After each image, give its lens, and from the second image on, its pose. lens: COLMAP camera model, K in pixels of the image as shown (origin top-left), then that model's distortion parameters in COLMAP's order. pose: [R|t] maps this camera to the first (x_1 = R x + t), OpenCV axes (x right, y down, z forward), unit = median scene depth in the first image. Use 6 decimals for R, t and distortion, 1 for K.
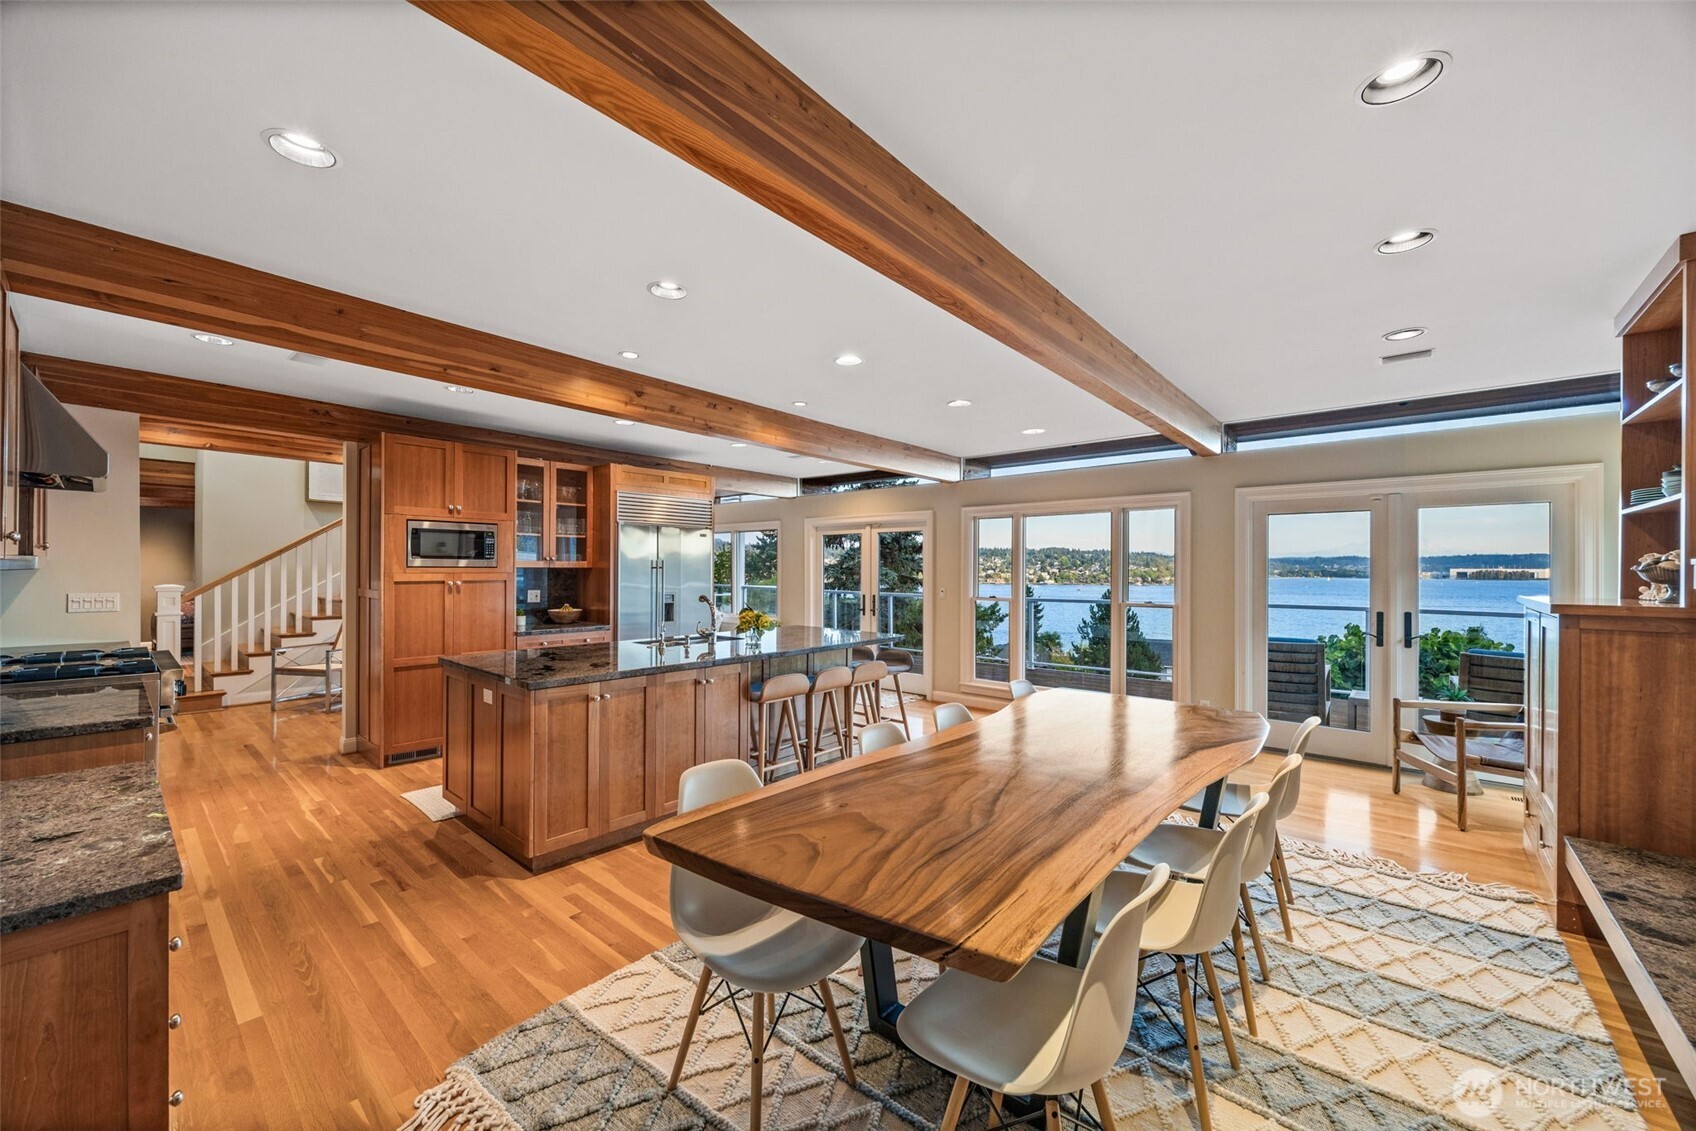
lens RADIAL K [[654.2, 0, 834.4], [0, 654.2, 567.6], [0, 0, 1]] dist [-0.000257, -0.000889]
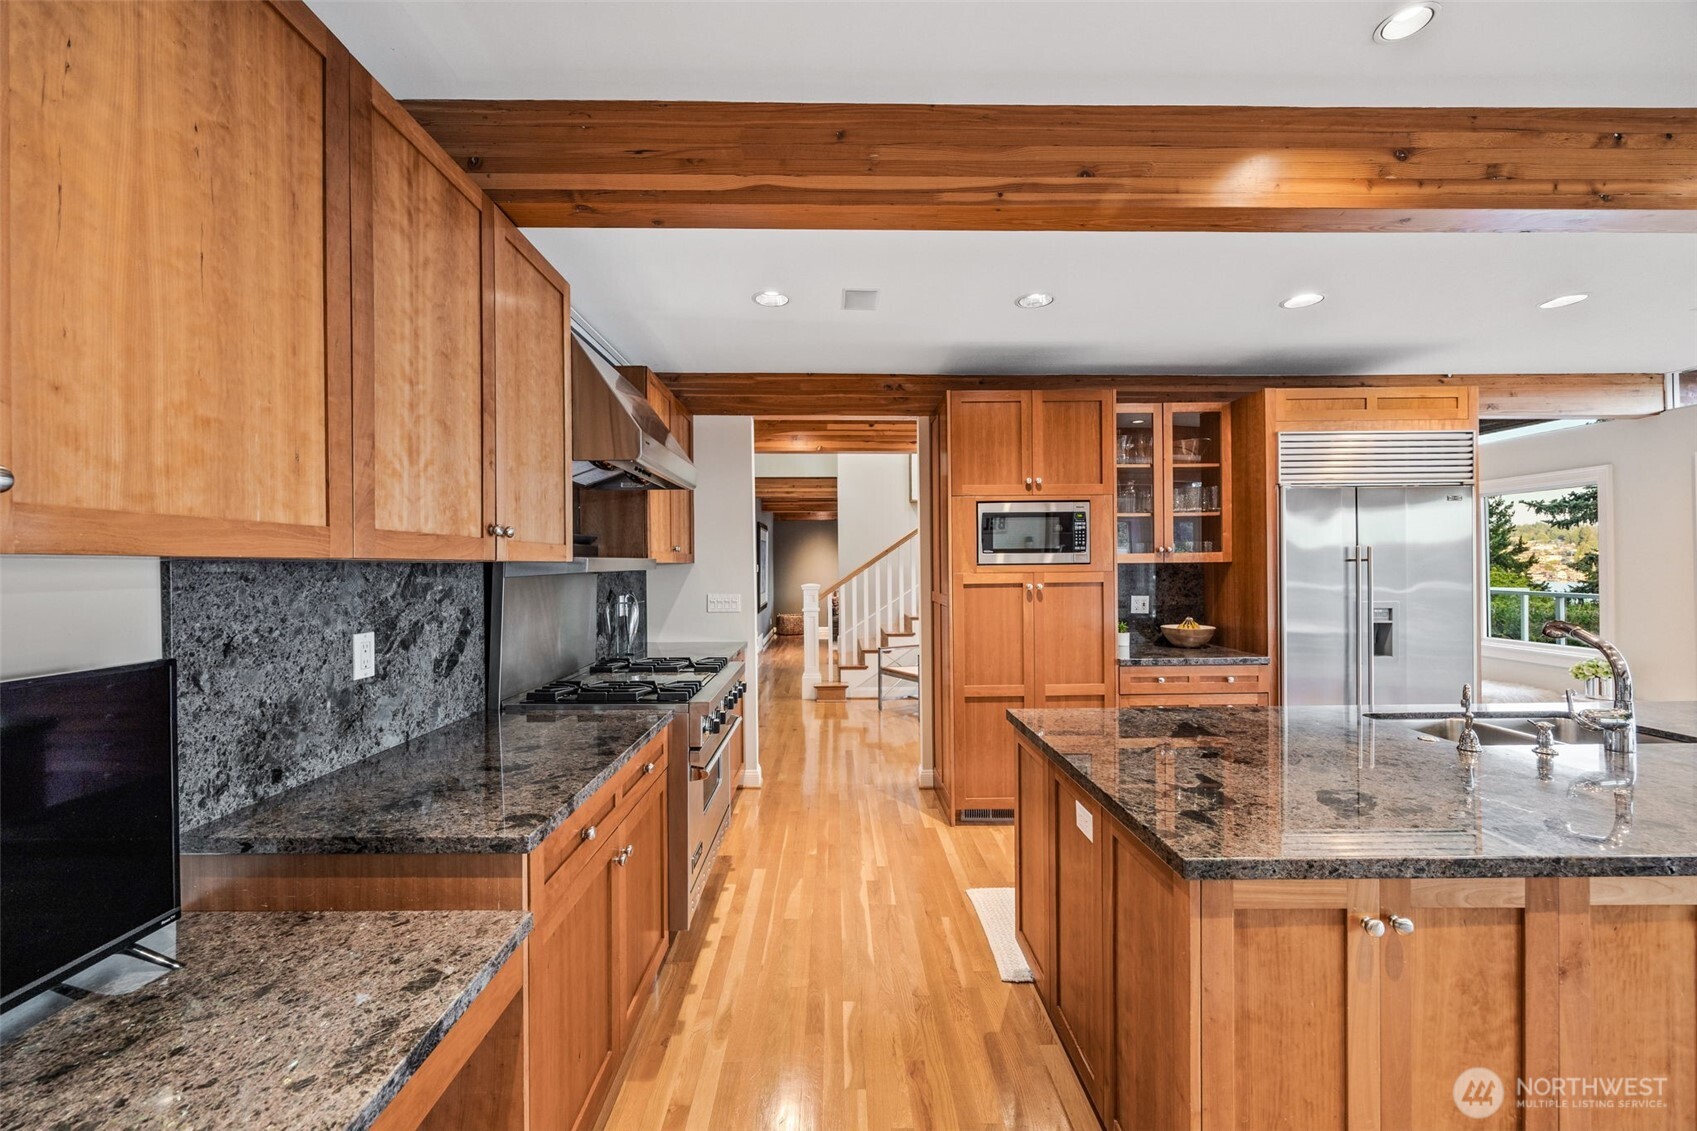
lens RADIAL K [[654.6, 0, 851.8], [0, 654.6, 567.5], [0, 0, 1]] dist [-0.000257, -0.000889]
pose [[0.684292, -0.010780, -0.729129, -0.194166], [0.014724, 0.999891, -0.000966, 0.000821], [0.729060, -0.010075, 0.684376, 0.361739]]
